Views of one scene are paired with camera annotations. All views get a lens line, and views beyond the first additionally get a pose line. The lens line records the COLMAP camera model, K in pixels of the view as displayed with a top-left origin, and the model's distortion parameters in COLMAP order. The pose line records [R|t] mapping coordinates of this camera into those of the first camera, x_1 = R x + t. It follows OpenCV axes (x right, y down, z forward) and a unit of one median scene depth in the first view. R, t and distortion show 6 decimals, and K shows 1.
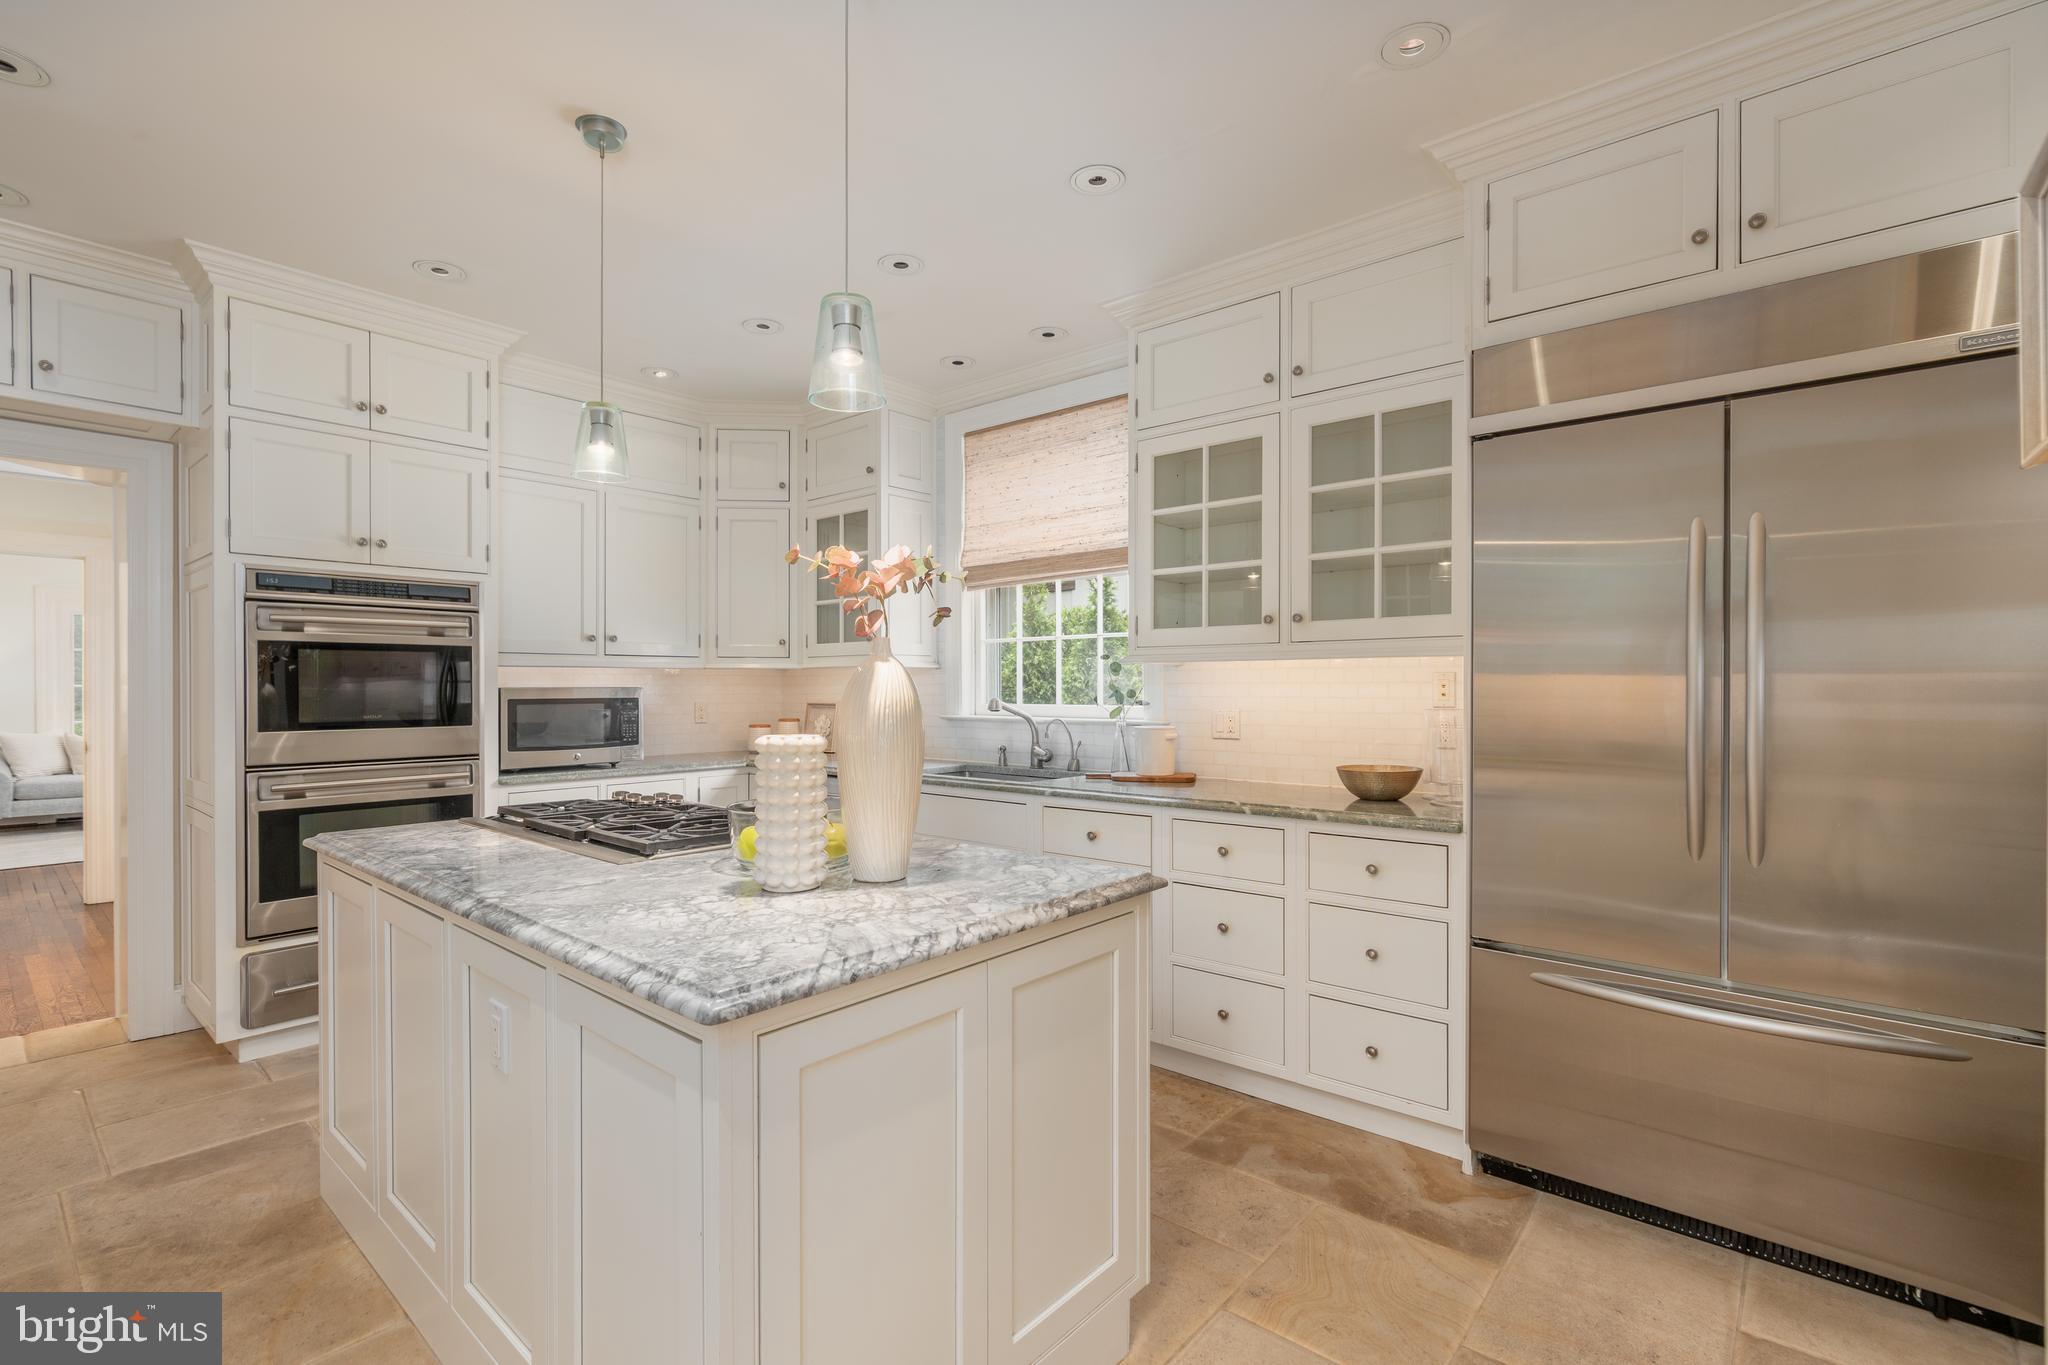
lens RADIAL K [[1059.3, 0, 1024.0], [0, 1059.3, 682.5], [0, 0, 1]] dist [0.077401, 0.000016]
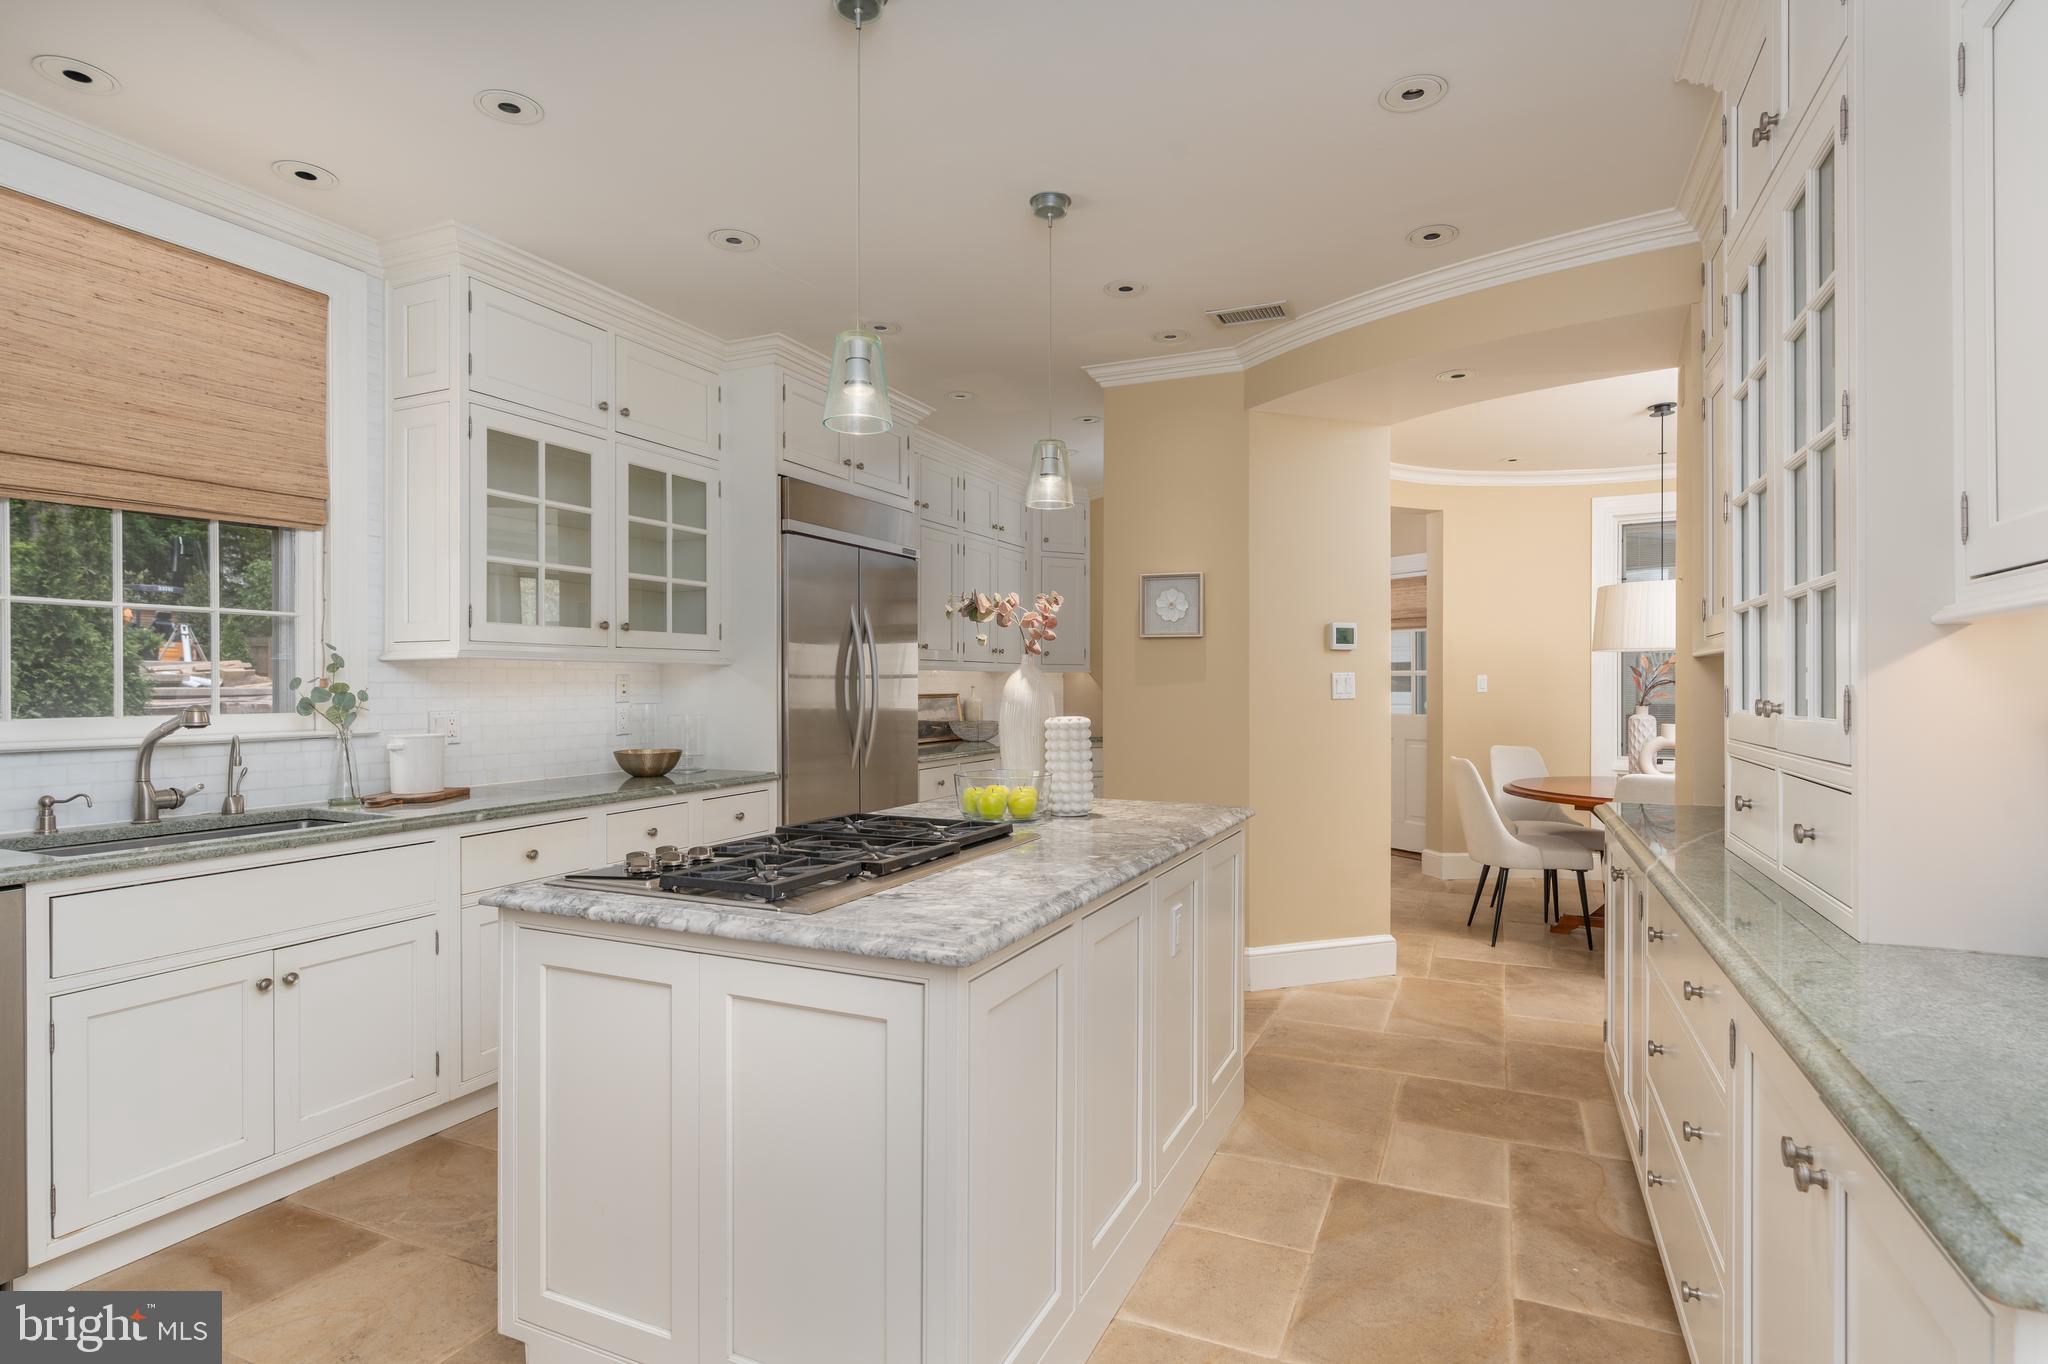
lens RADIAL K [[1072.1, 0, 1024.0], [0, 1072.1, 682.0], [0, 0, 1]] dist [-0.001029, 0.000343]
pose [[-0.322407, 0.005716, 0.946584, -0.943646], [-0.001282, 0.999978, -0.006475, 0.005625], [-0.946600, -0.003301, -0.322393, 0.937321]]
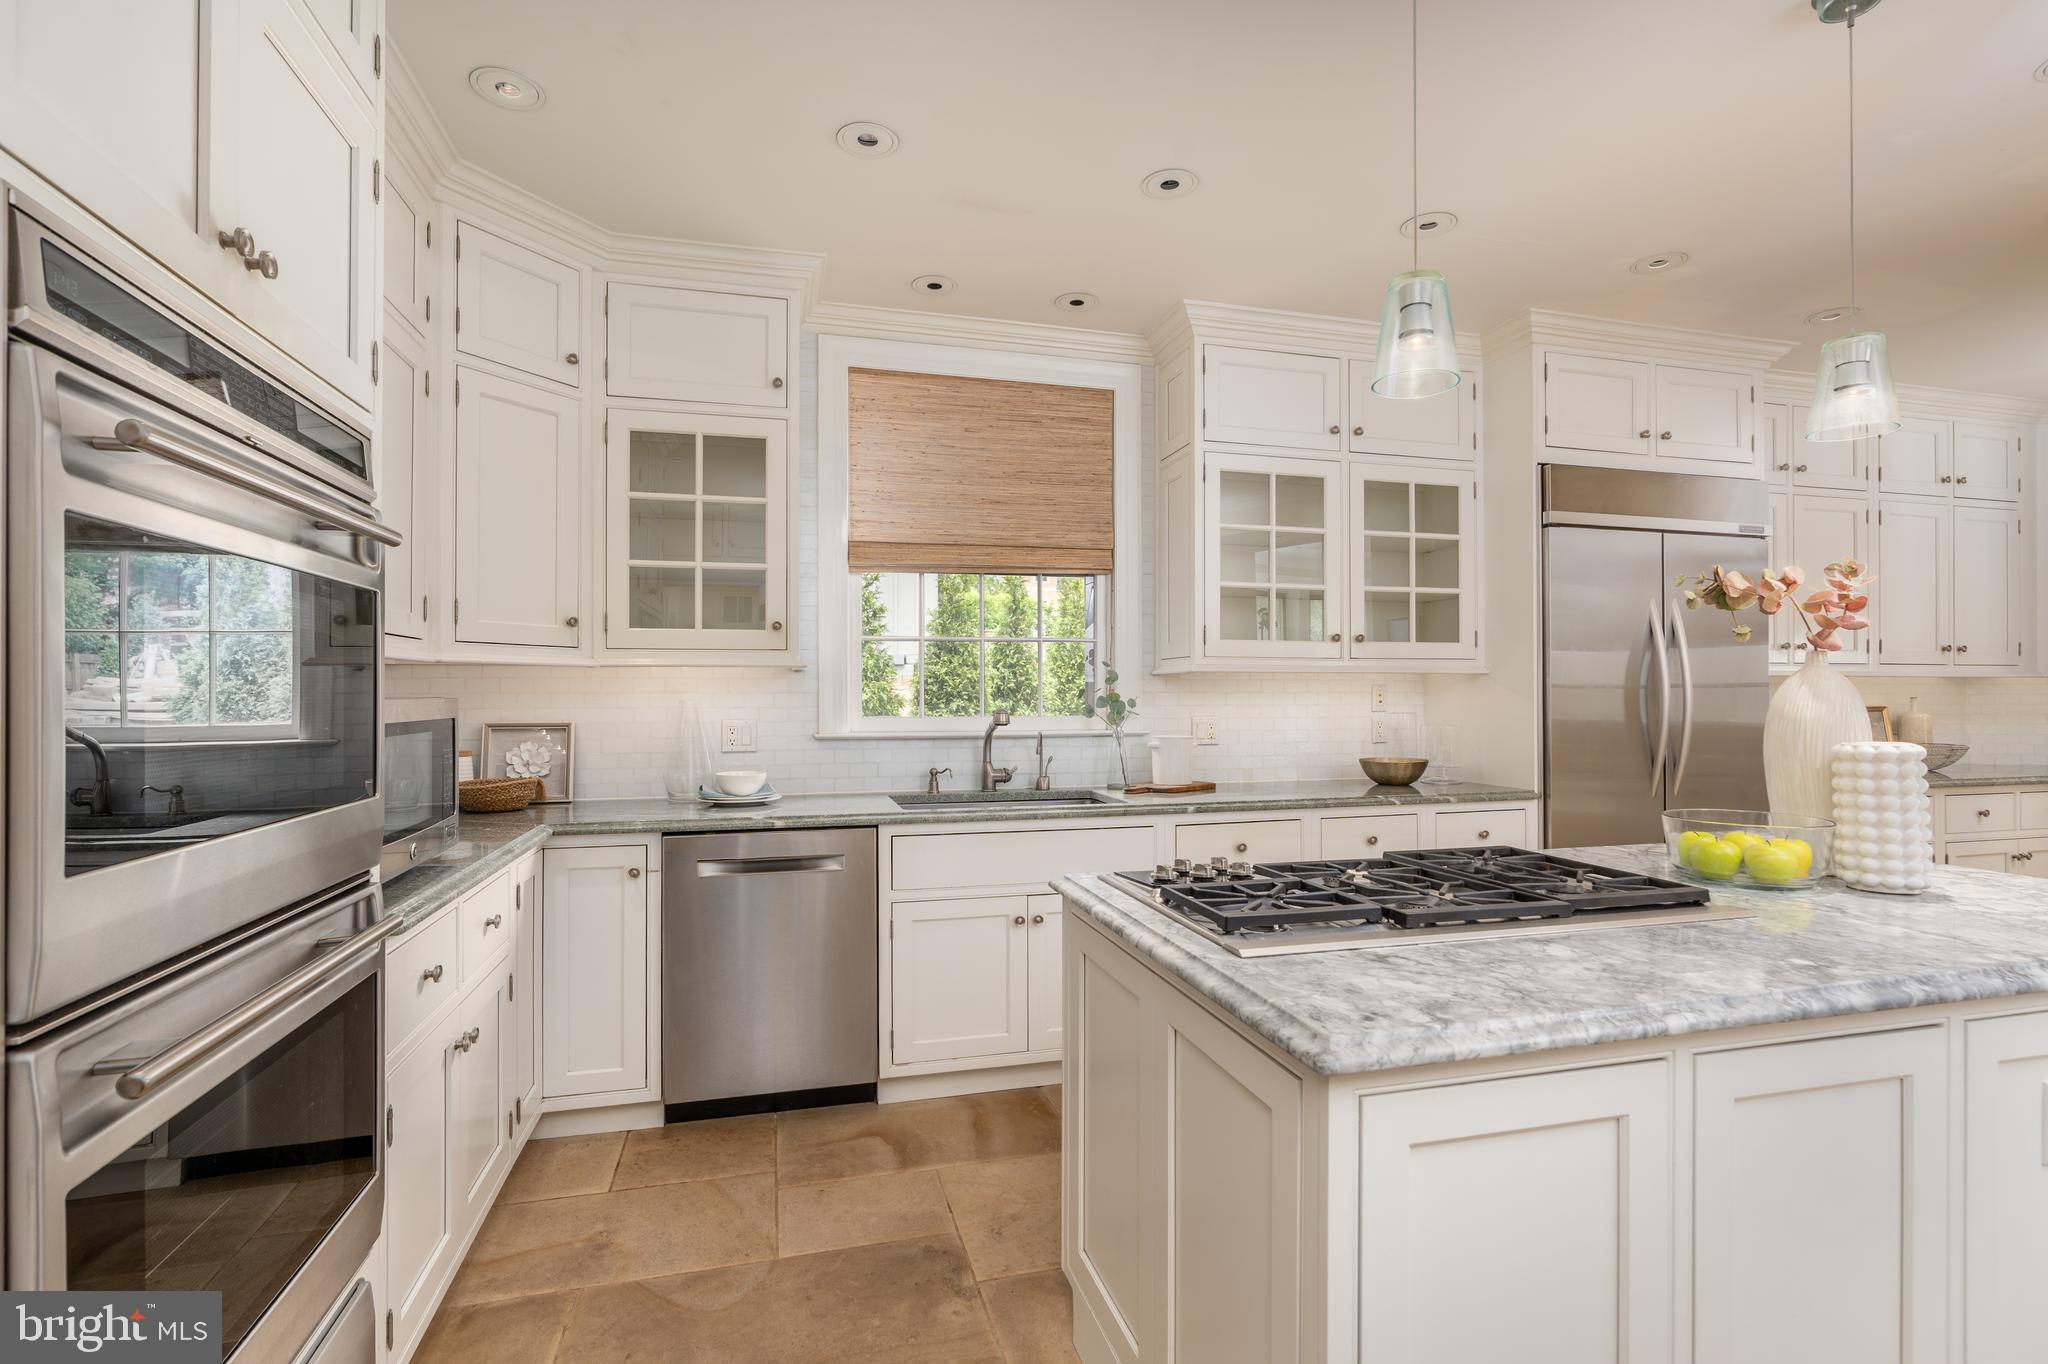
lens RADIAL K [[945.7, 0, 1016.2], [0, 945.7, 685.6], [0, 0, 1]] dist [-0.003350, 0.000308]
pose [[0.535710, 0.011422, 0.844325, -0.810482], [-0.004313, 0.999932, -0.010790, 0.004959], [-0.844391, 0.002139, 0.535723, 0.737154]]
